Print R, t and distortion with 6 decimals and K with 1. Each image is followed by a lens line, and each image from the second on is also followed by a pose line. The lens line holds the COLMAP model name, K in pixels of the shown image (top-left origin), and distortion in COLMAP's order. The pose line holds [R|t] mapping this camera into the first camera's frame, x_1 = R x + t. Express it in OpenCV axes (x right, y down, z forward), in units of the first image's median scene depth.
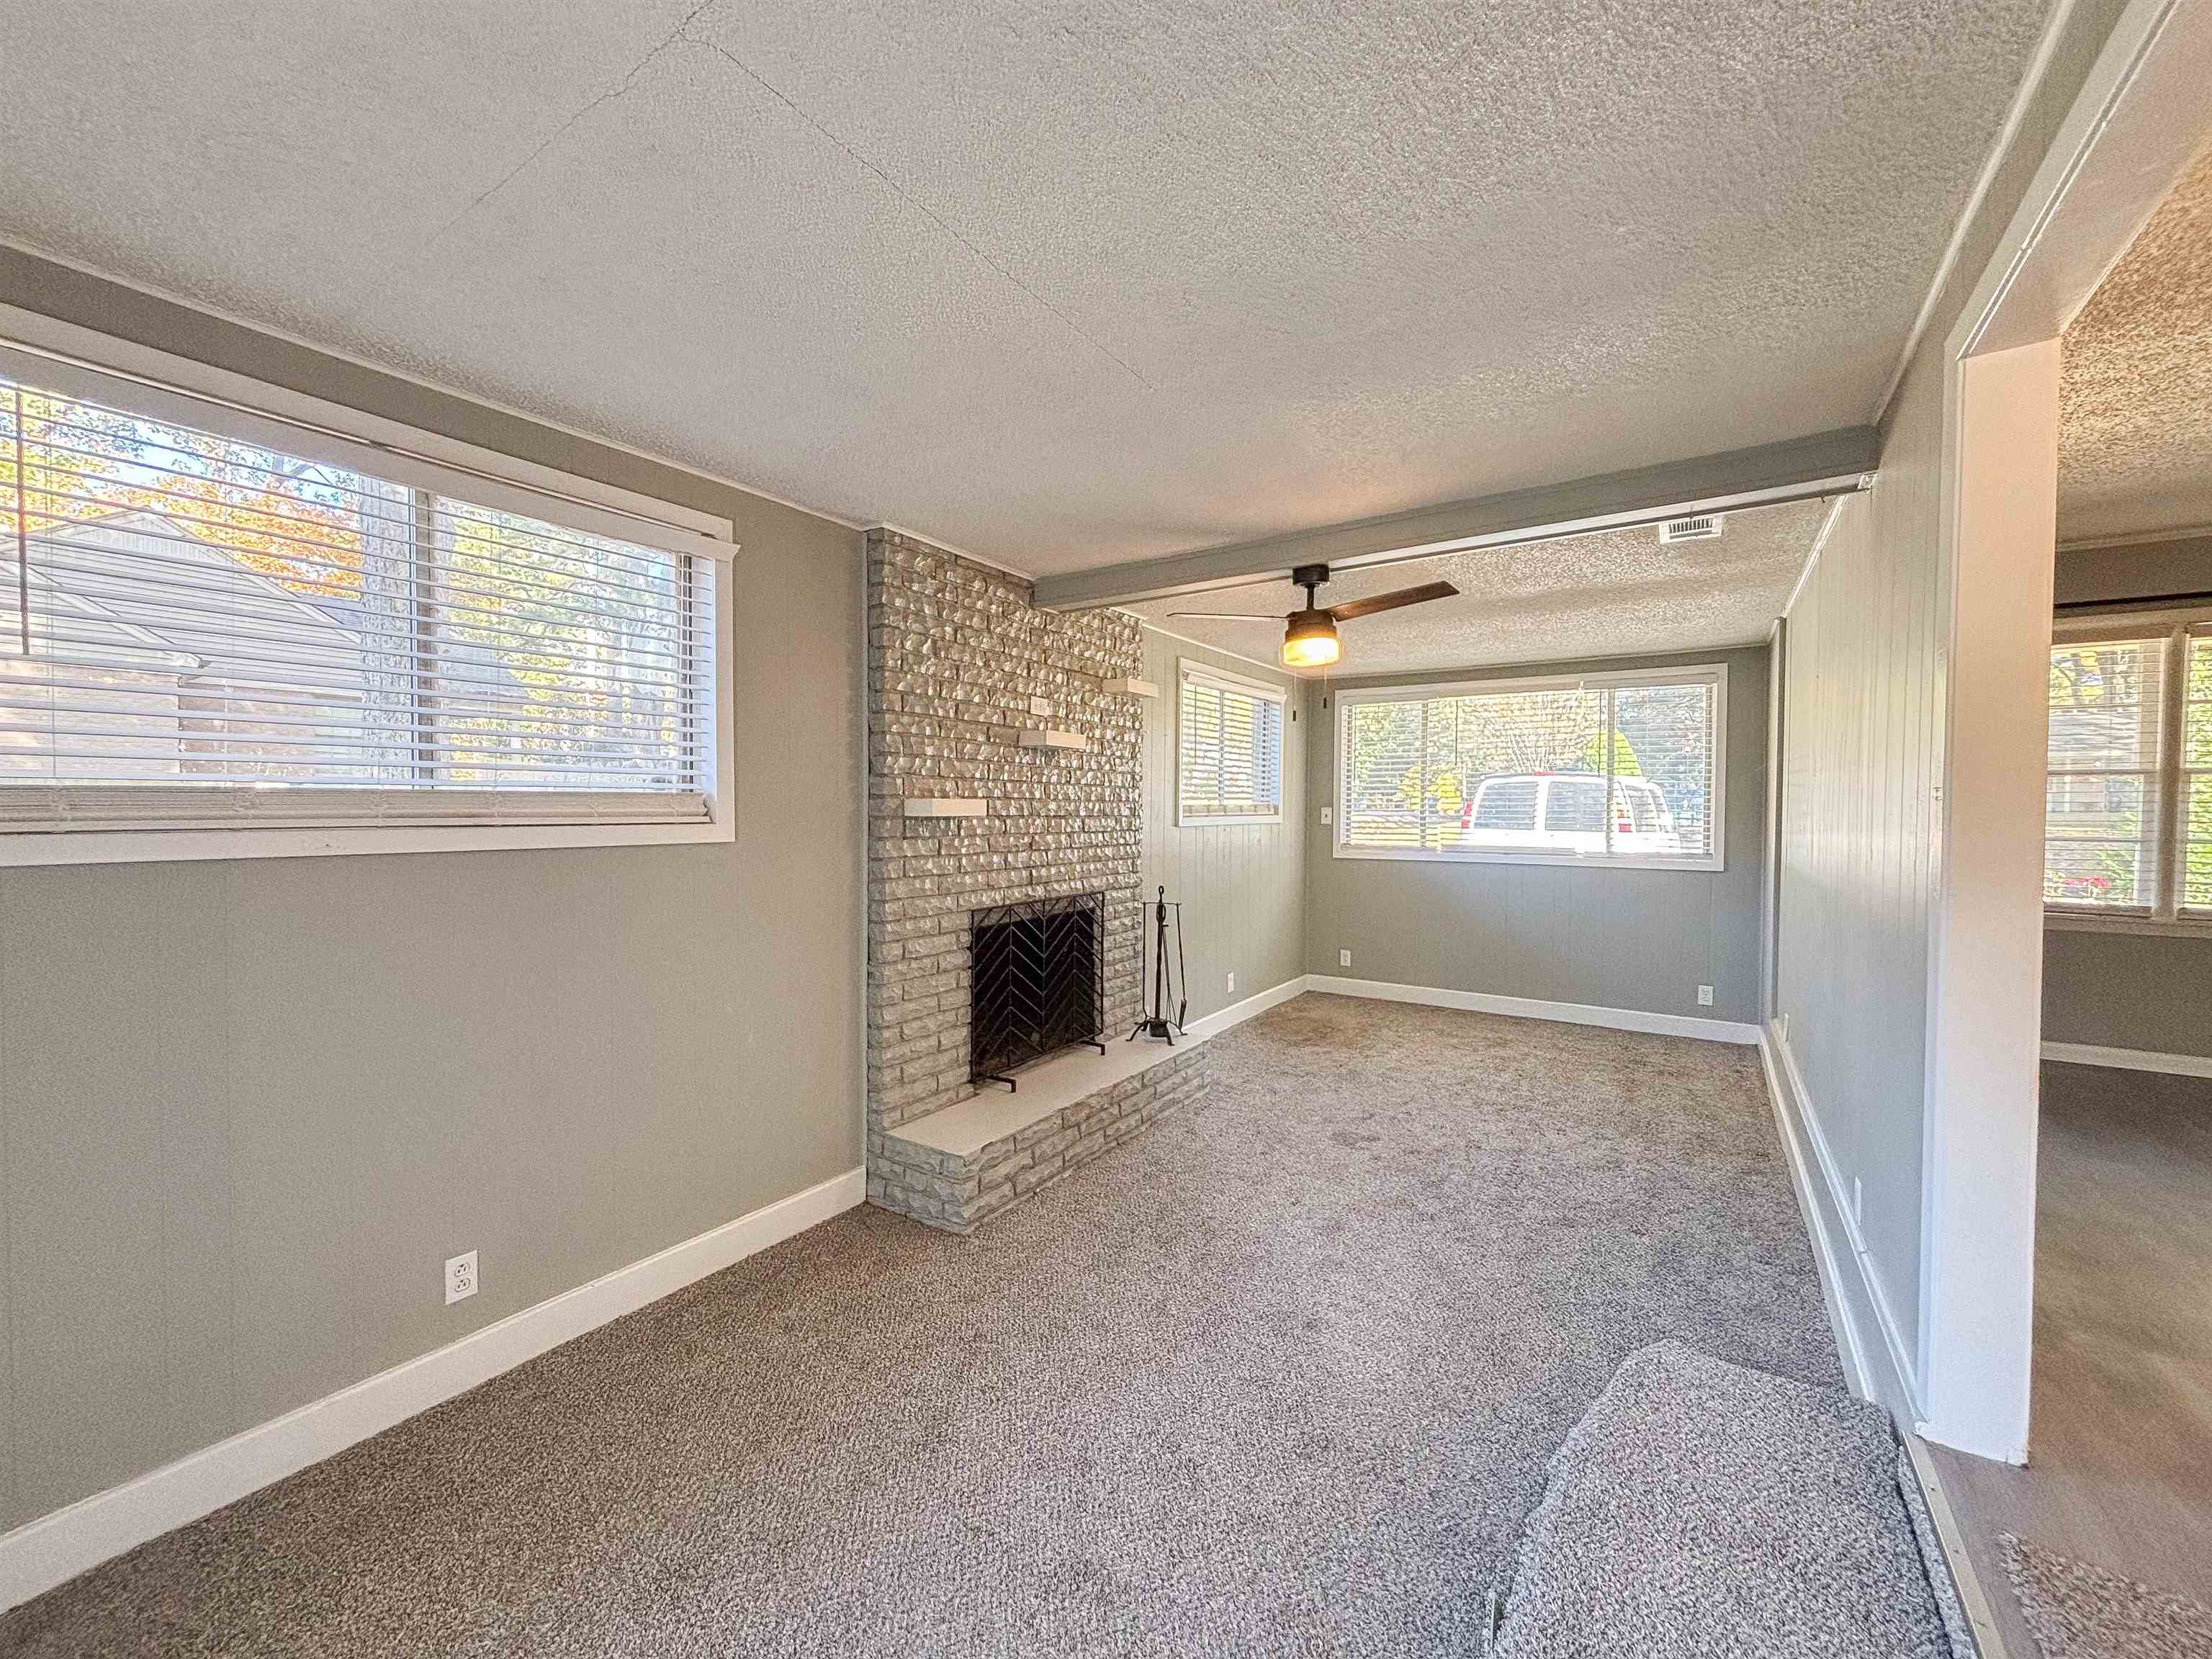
lens RADIAL K [[888.5, 0, 1106.0], [0, 888.5, 829.5], [0, 0, 1]] dist [-0.000377, 0.000364]
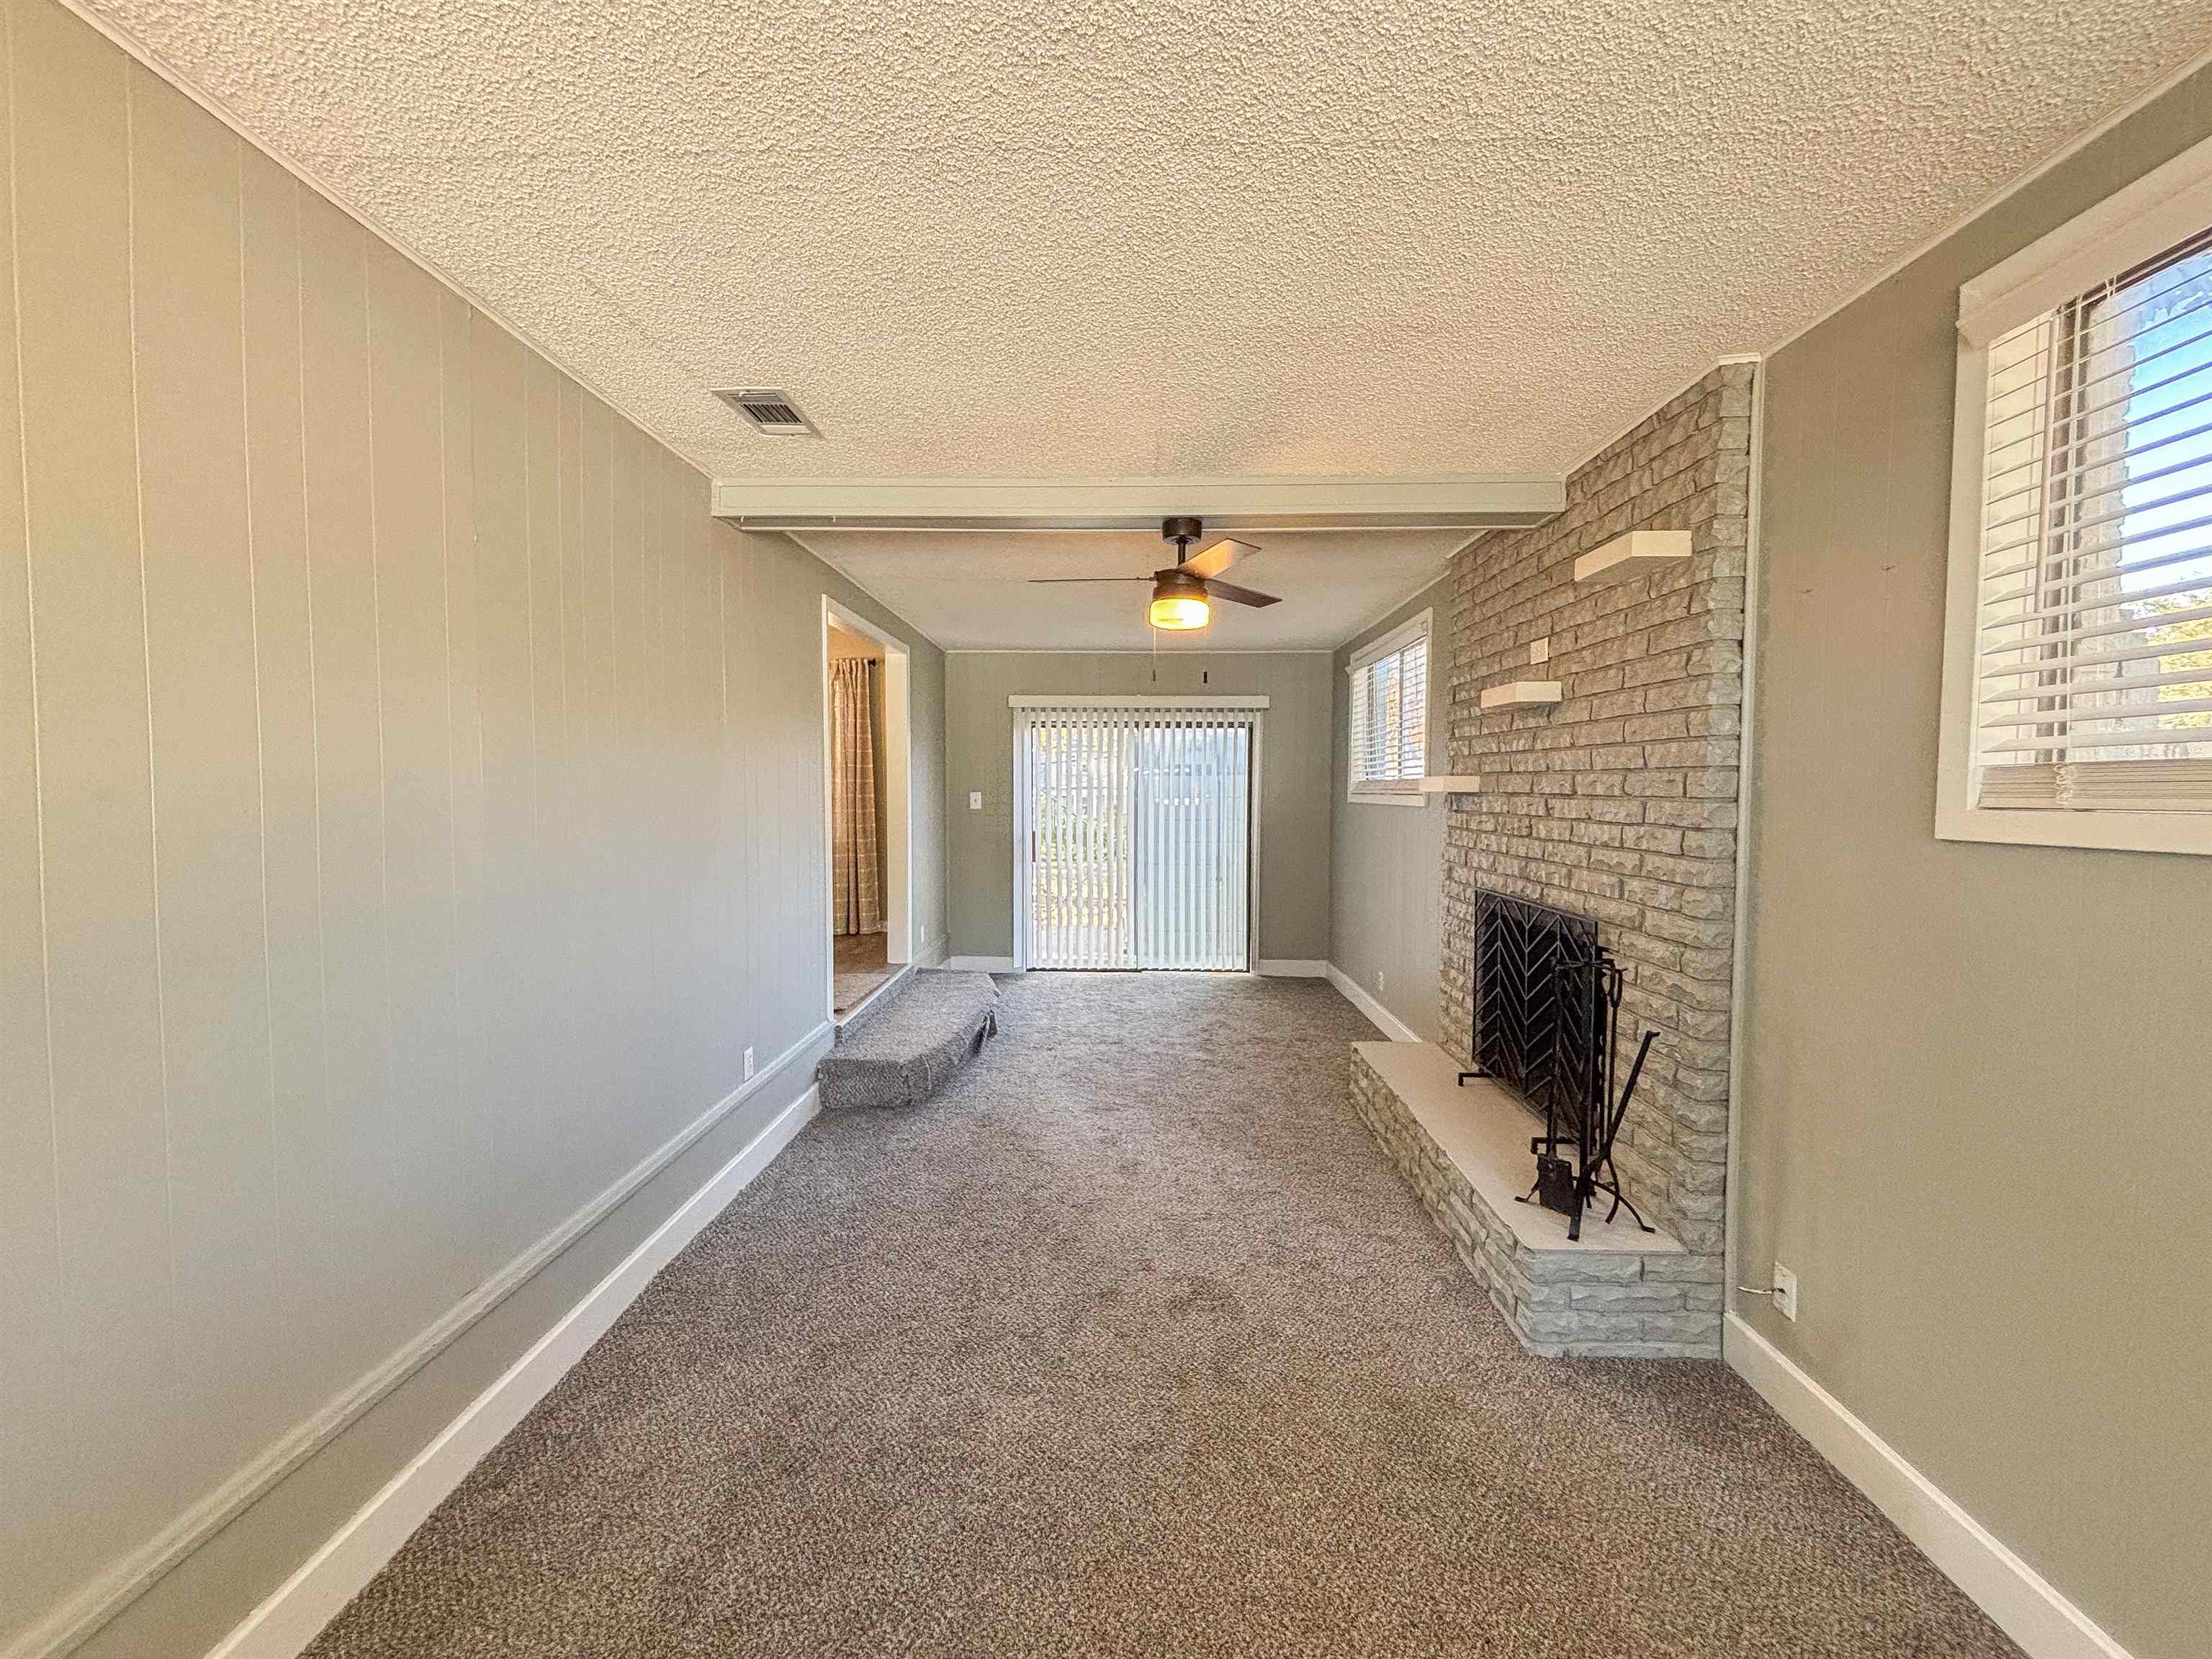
lens RADIAL K [[912.0, 0, 1106.0], [0, 912.0, 829.5], [0, 0, 1]] dist [0.066608, -0.022049]
pose [[-0.847973, 0.019651, -0.529675, 0.694788], [-0.017170, 0.997770, 0.064505, -0.032136], [0.529761, 0.063793, -0.845744, 1.530612]]
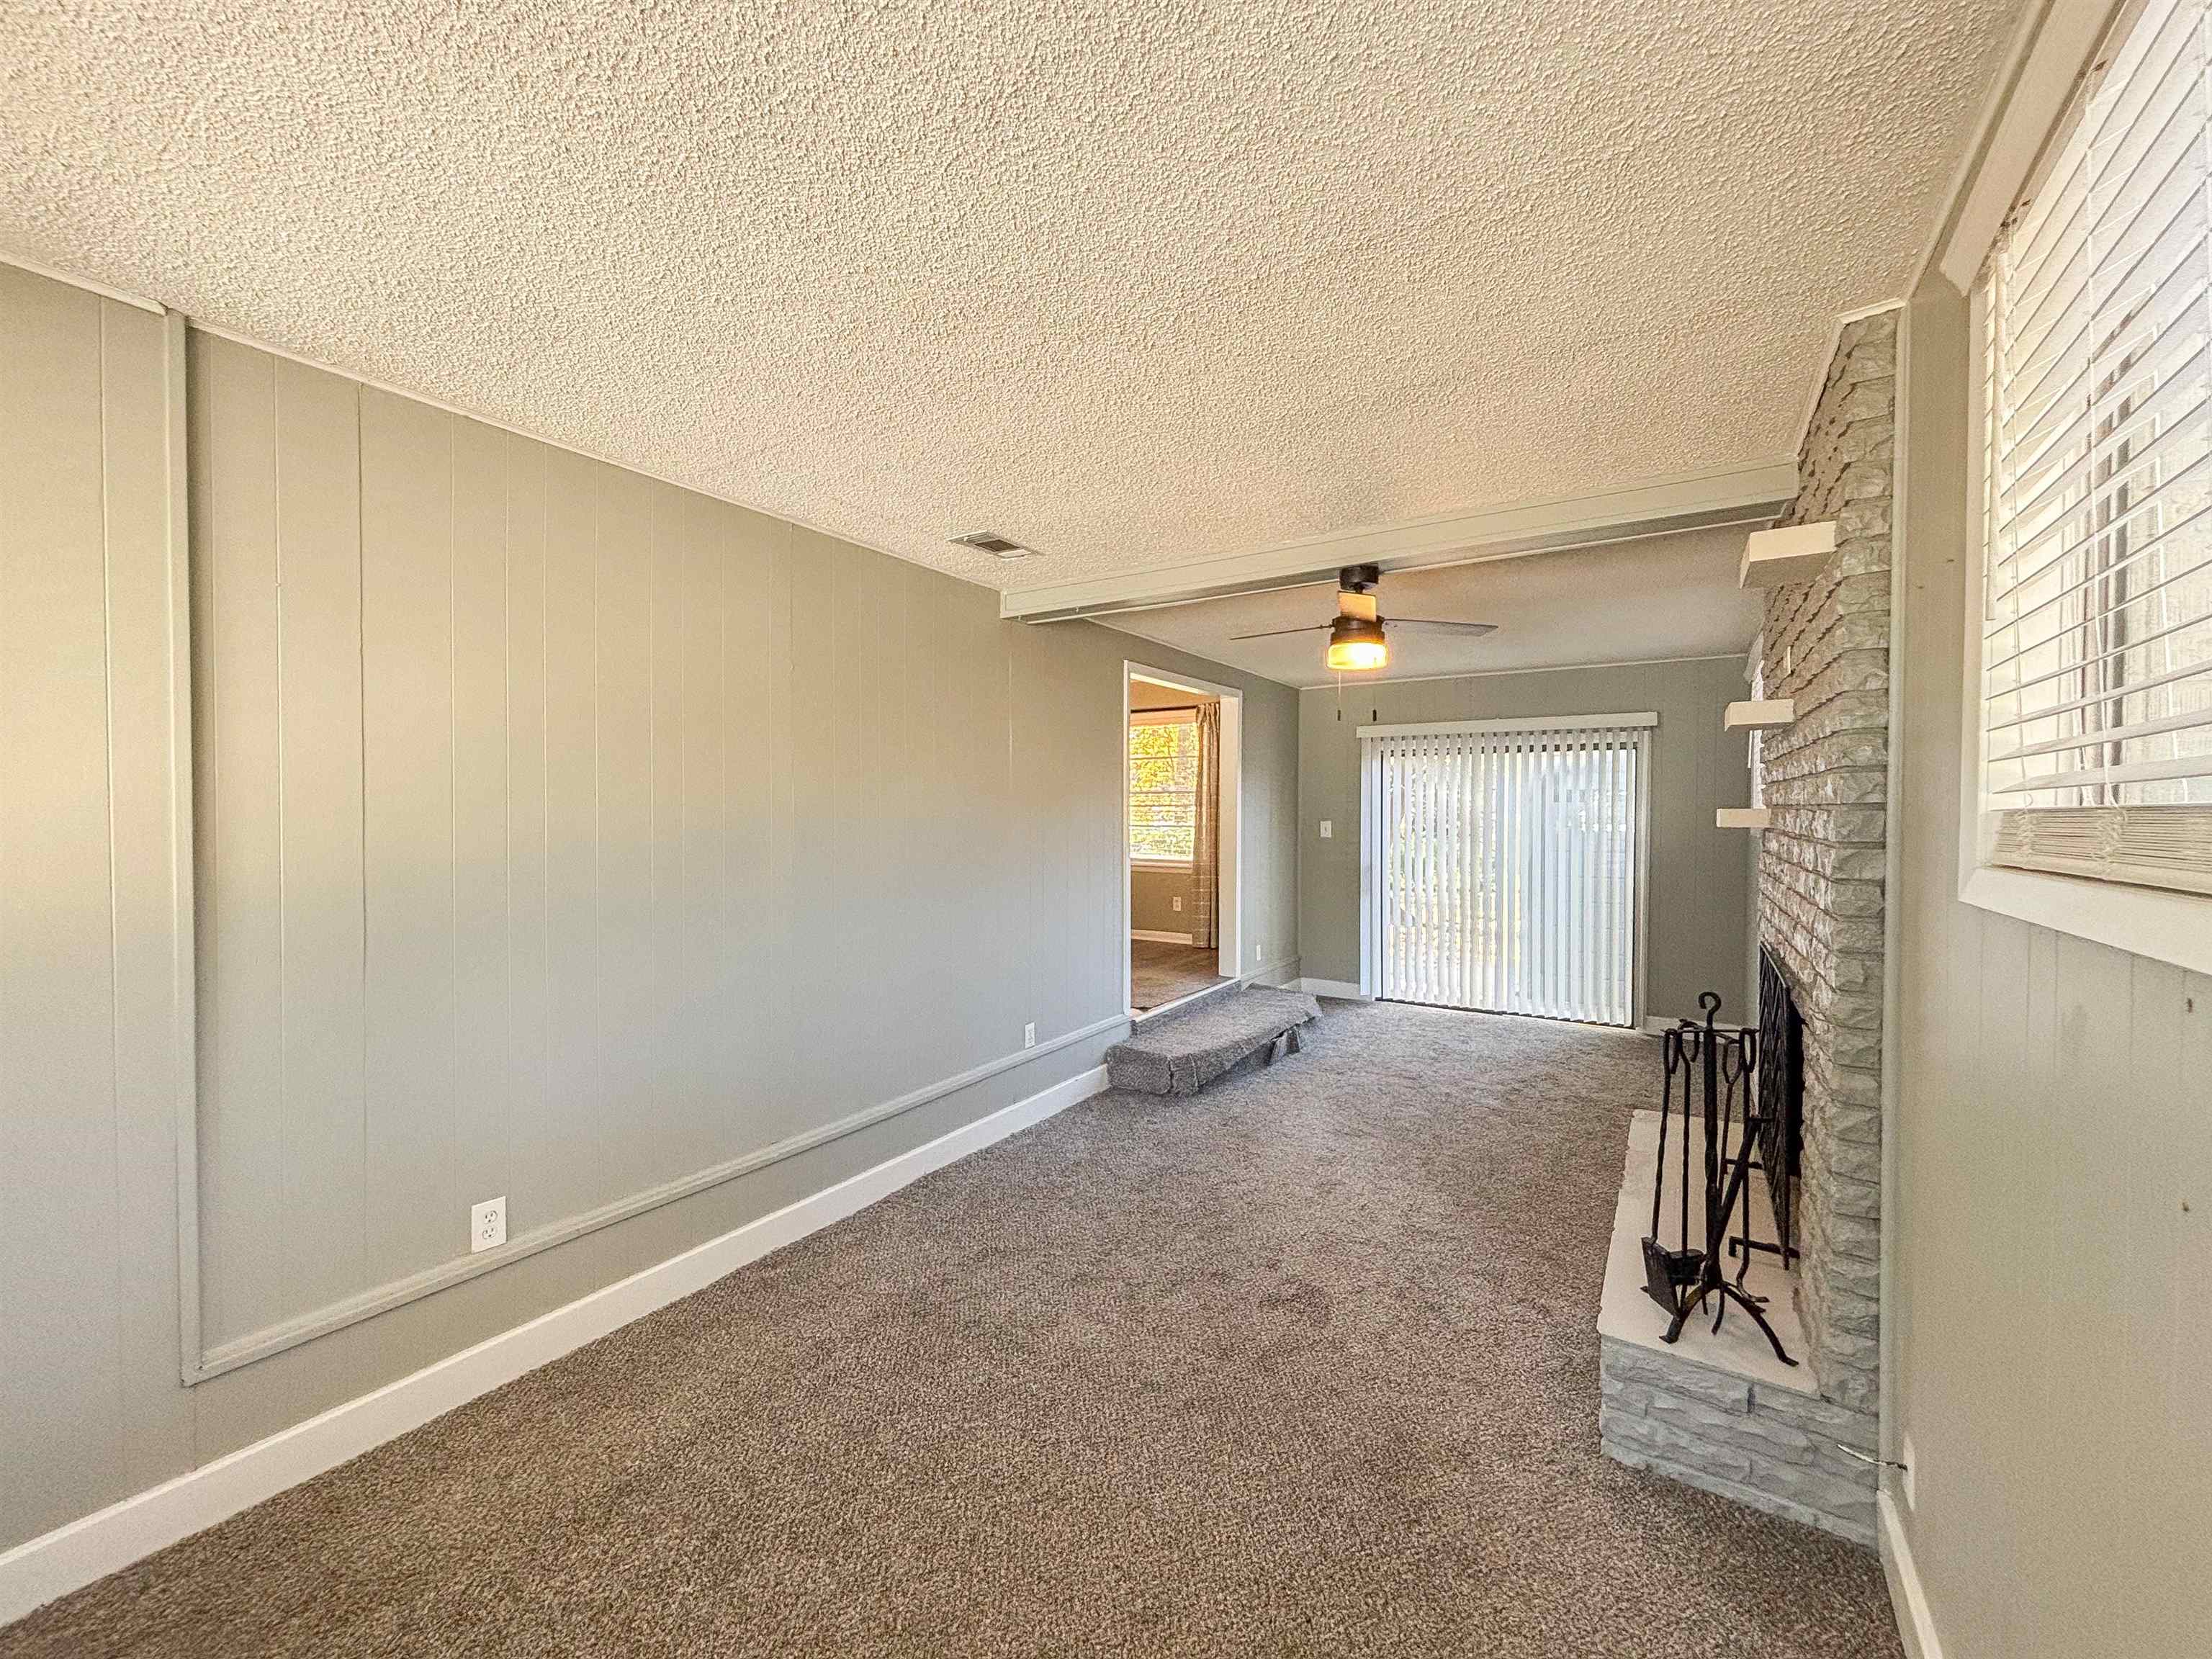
lens RADIAL K [[906.0, 0, 1106.0], [0, 906.0, 829.5], [0, 0, 1]] dist [0.054034, -0.000071]
pose [[-0.999883, -0.002968, -0.015004, 0.445455], [-0.003620, 0.999040, 0.043665, -0.047192], [0.014860, 0.043715, -0.998934, 1.716349]]
